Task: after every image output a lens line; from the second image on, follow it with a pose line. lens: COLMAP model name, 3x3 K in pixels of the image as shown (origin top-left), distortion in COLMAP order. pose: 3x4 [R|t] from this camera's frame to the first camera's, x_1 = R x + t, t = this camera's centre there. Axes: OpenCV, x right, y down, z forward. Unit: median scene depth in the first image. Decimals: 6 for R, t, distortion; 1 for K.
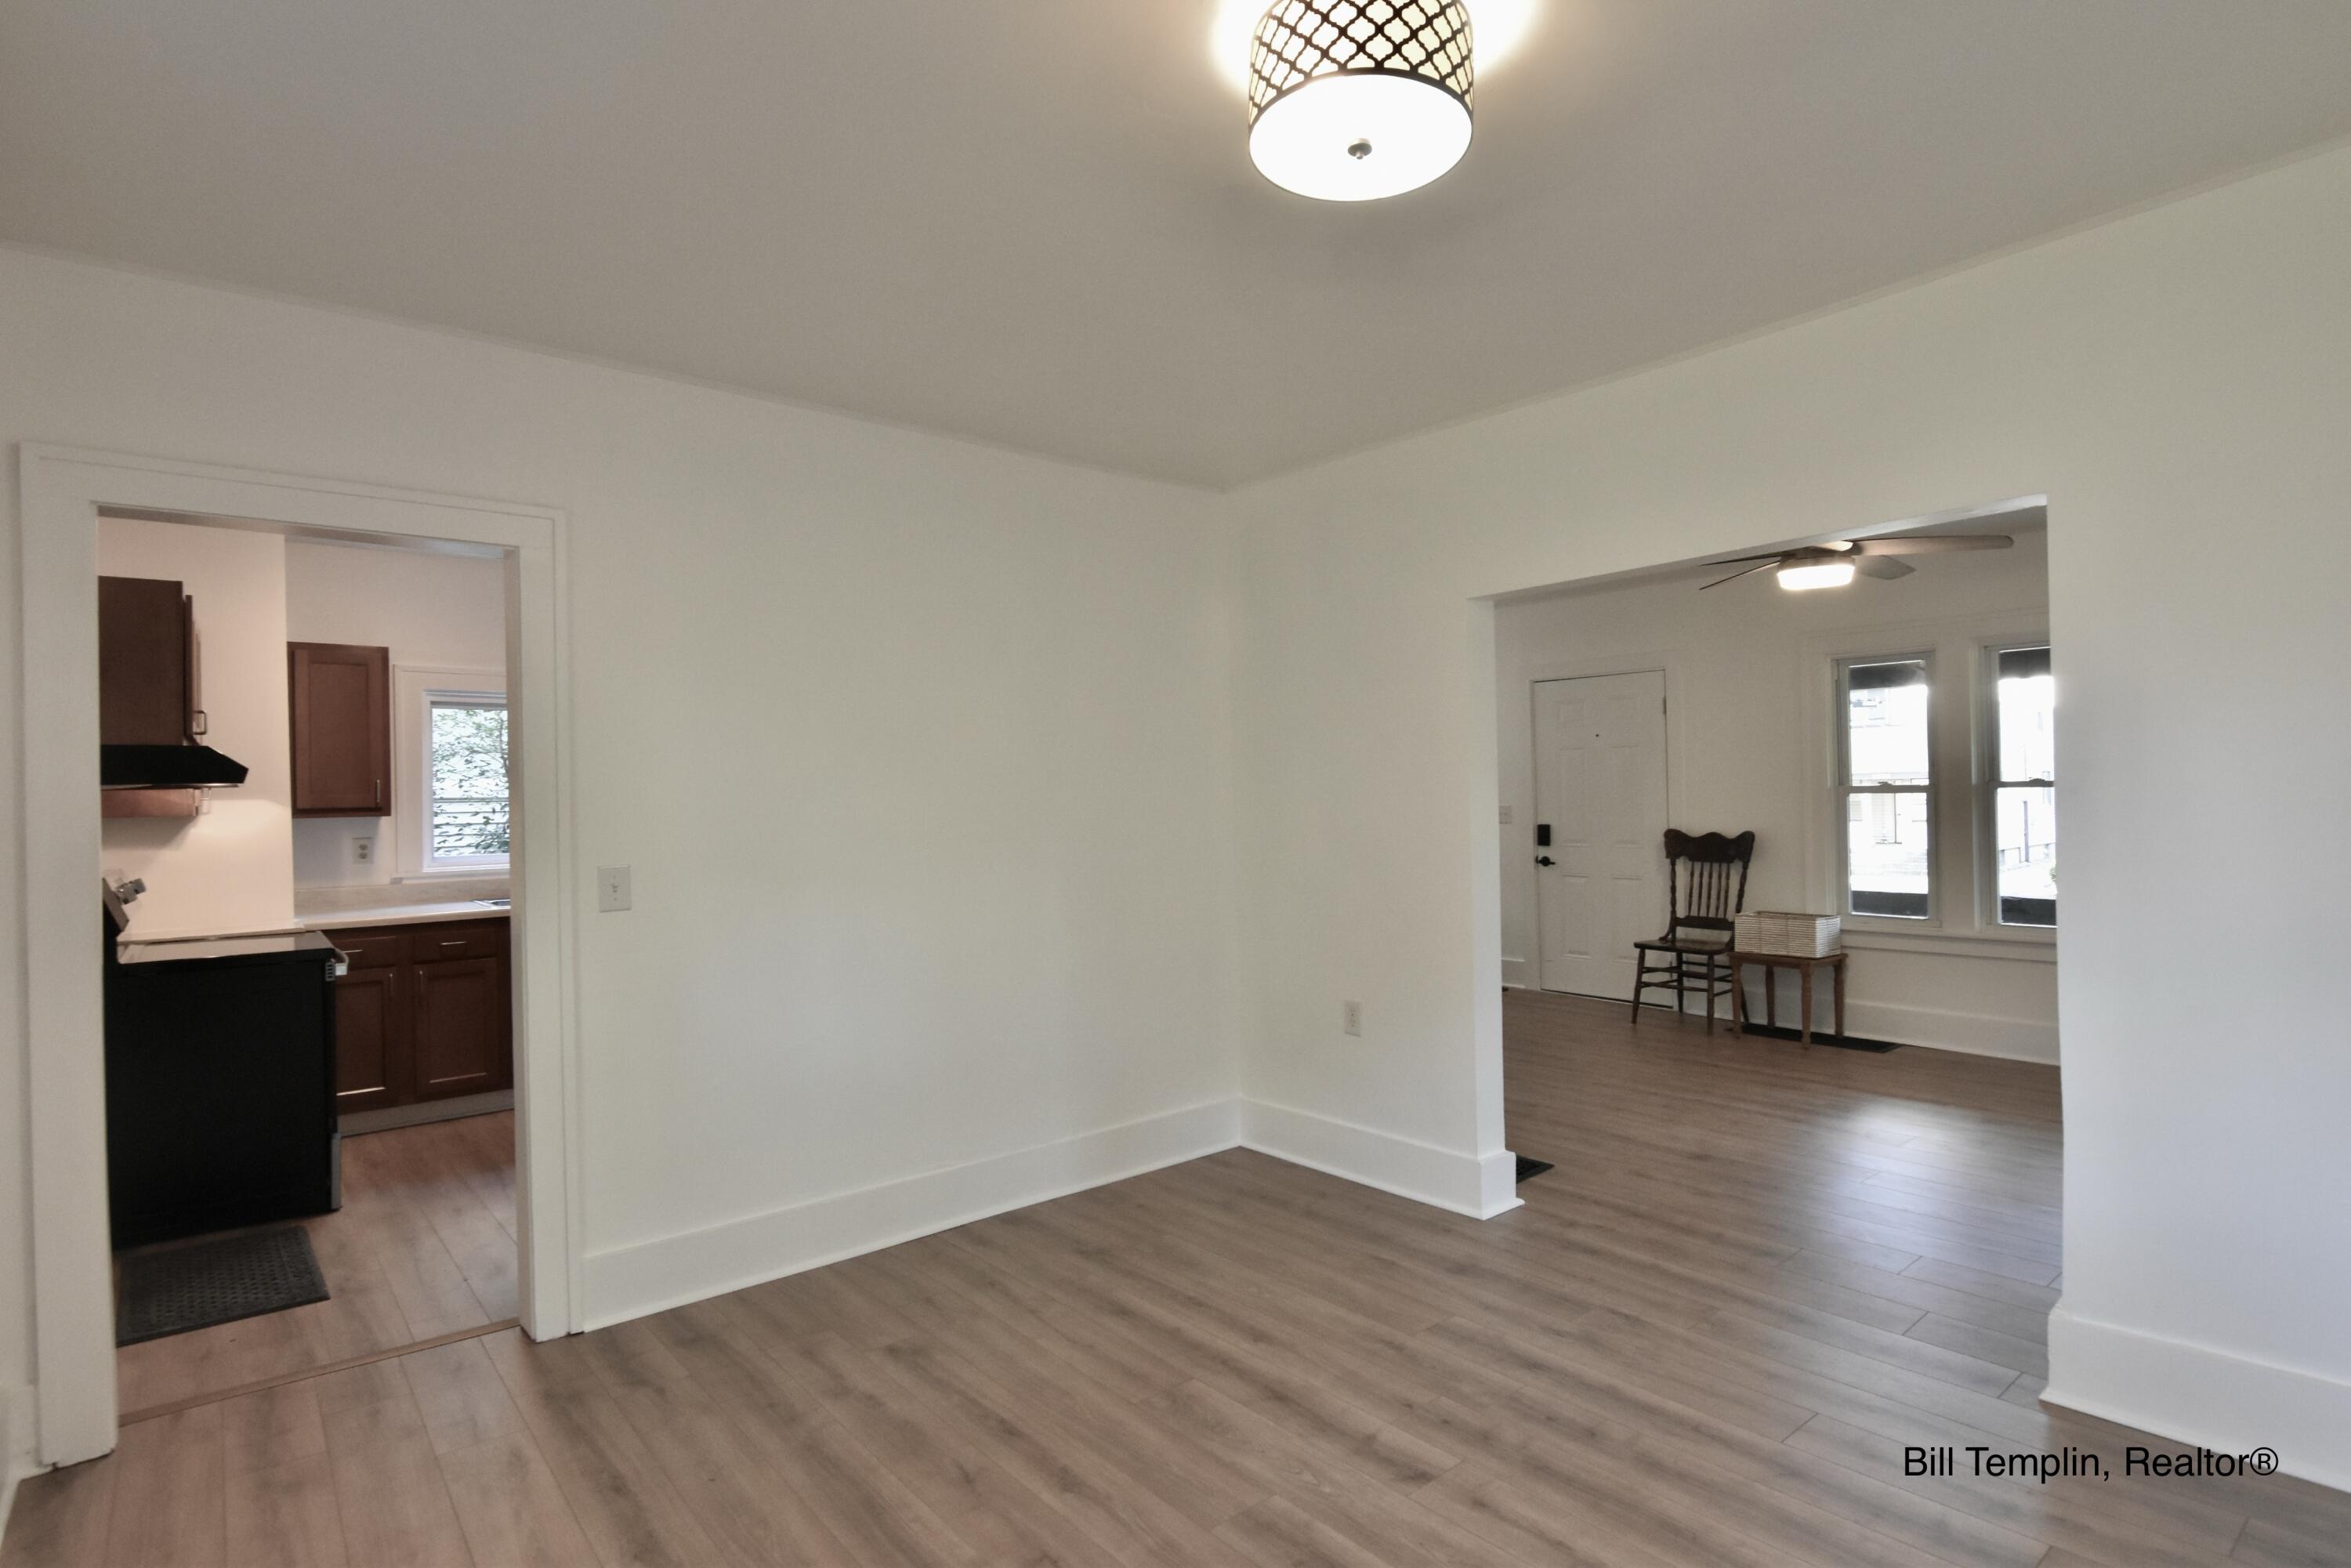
lens RADIAL K [[1177.0, 0, 1183.6], [0, 1177.0, 793.8], [0, 0, 1]] dist [-0.011912, -0.000316]
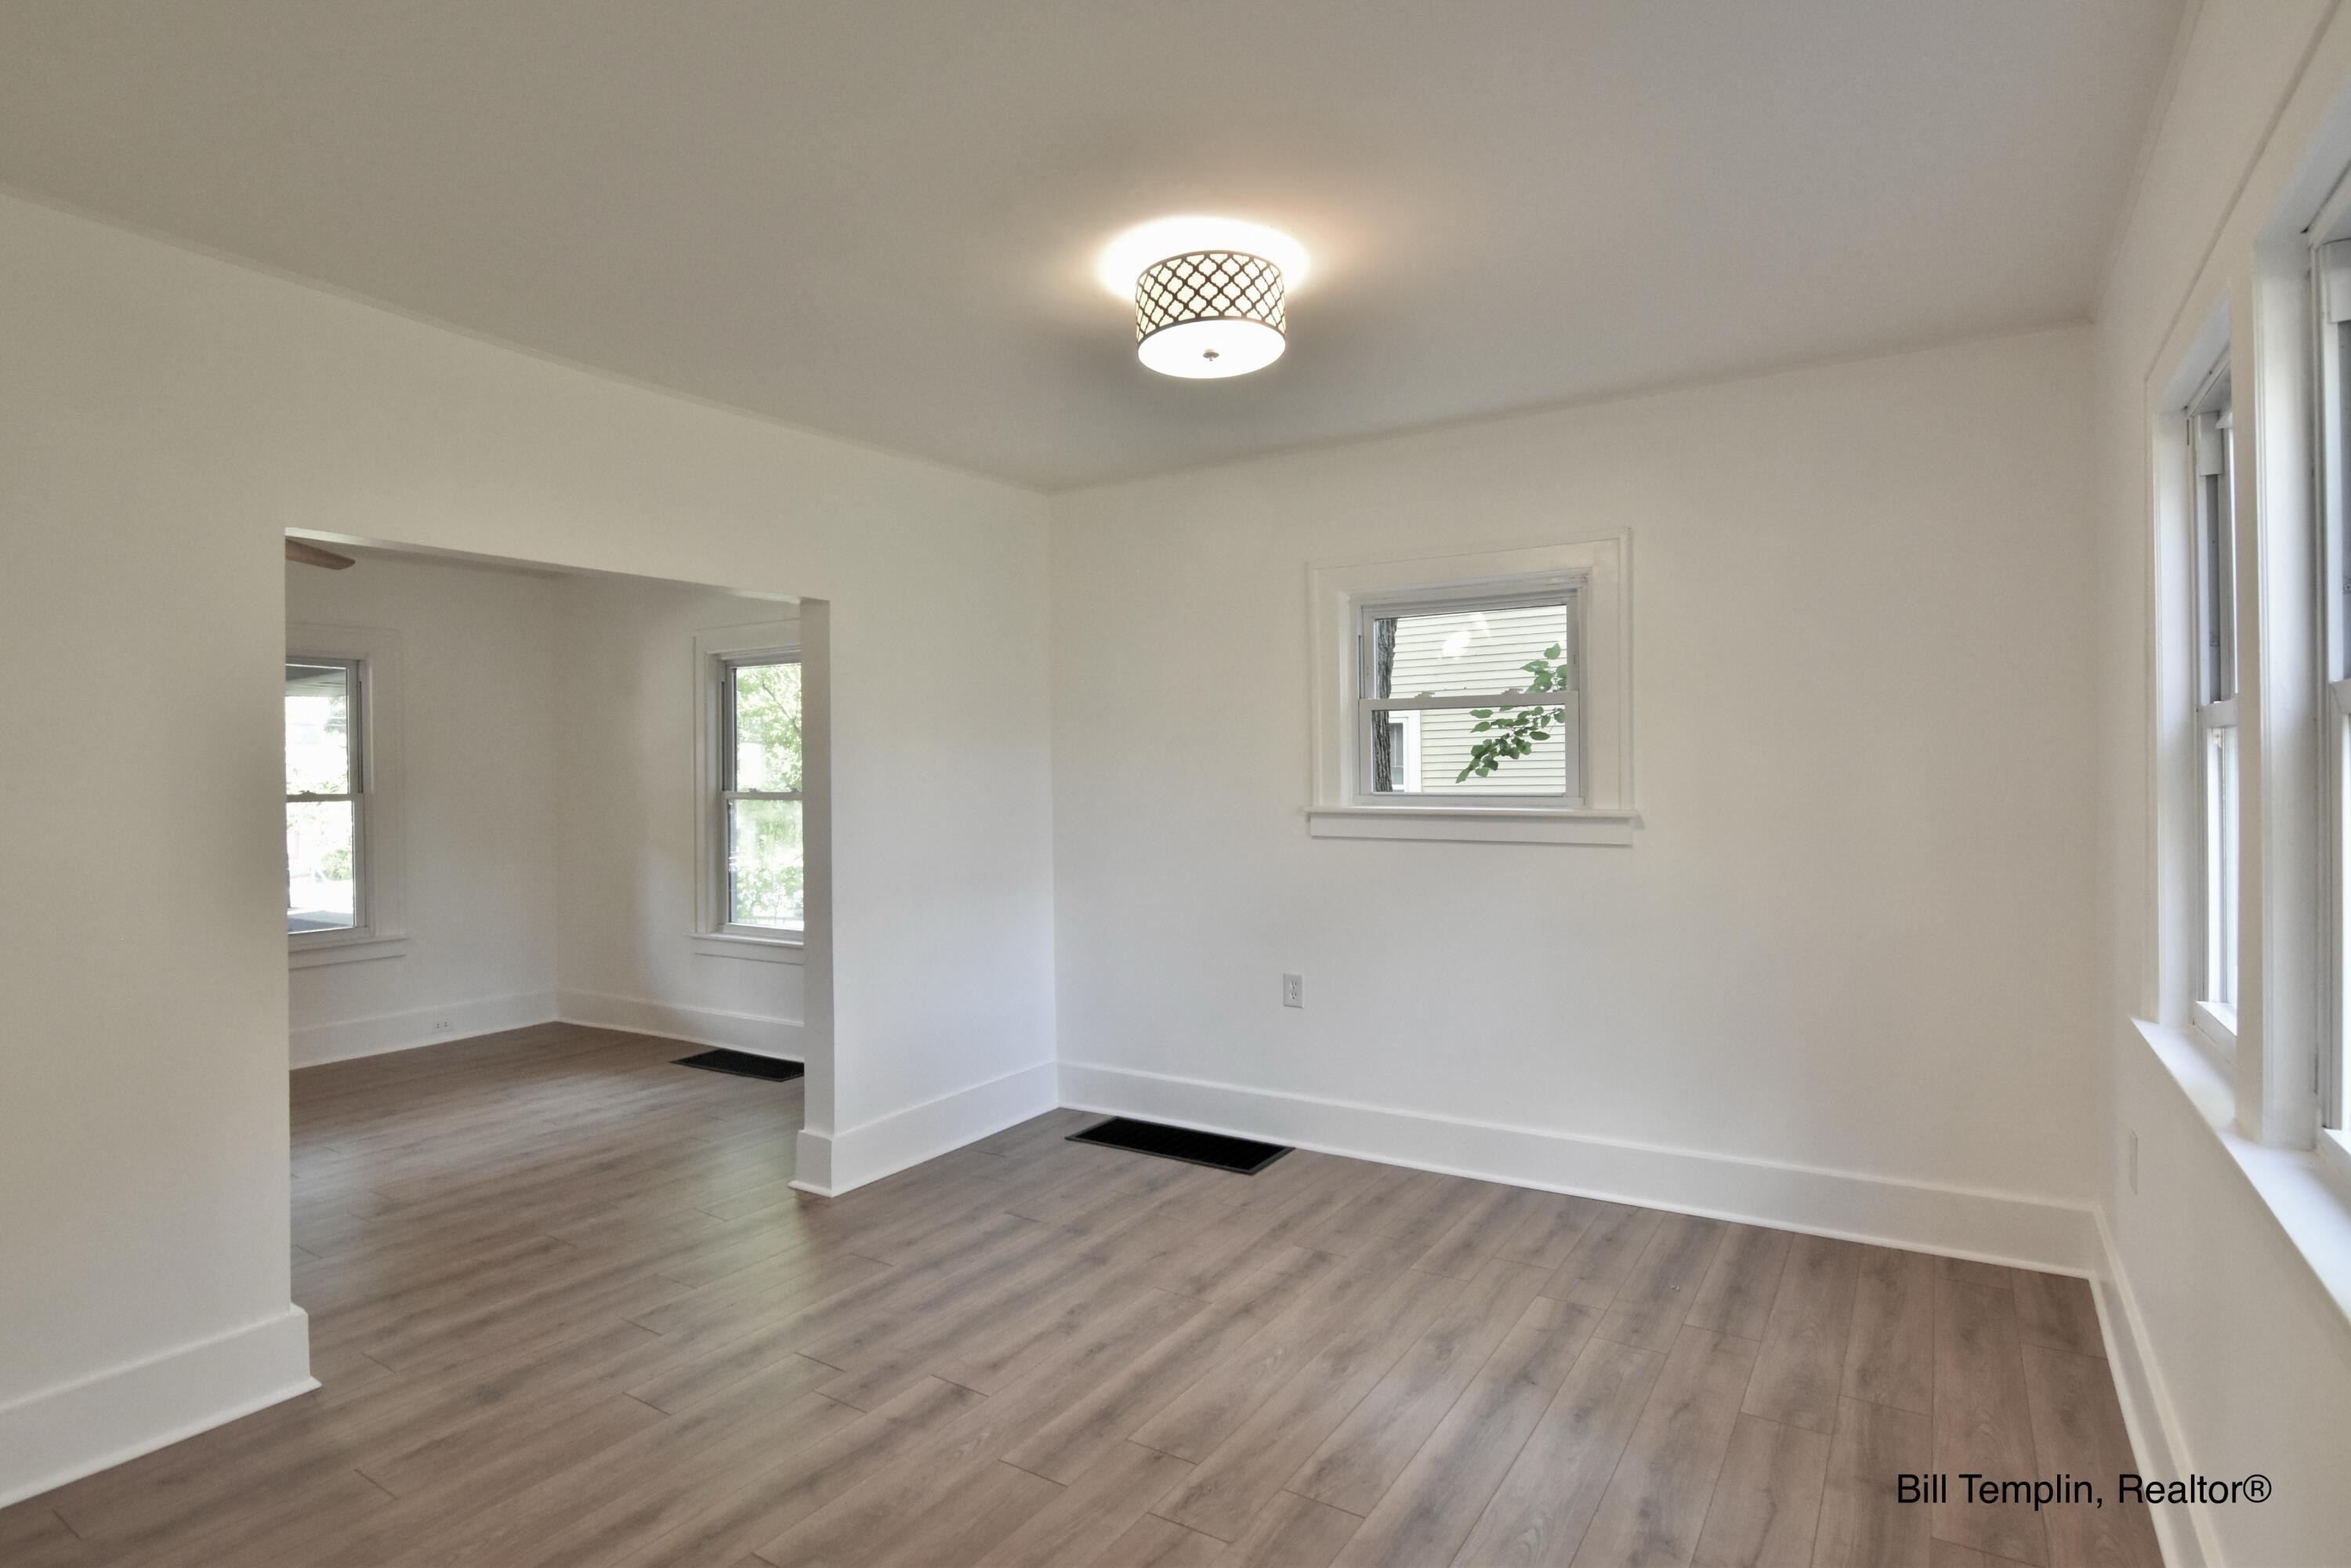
lens RADIAL K [[1177.0, 0, 1183.6], [0, 1177.0, 793.8], [0, 0, 1]] dist [-0.011912, -0.000316]
pose [[-0.304207, 0.011522, 0.952536, -0.756373], [0.010355, 0.999908, -0.008788, 0.011973], [-0.952550, 0.007190, -0.304299, 0.899300]]
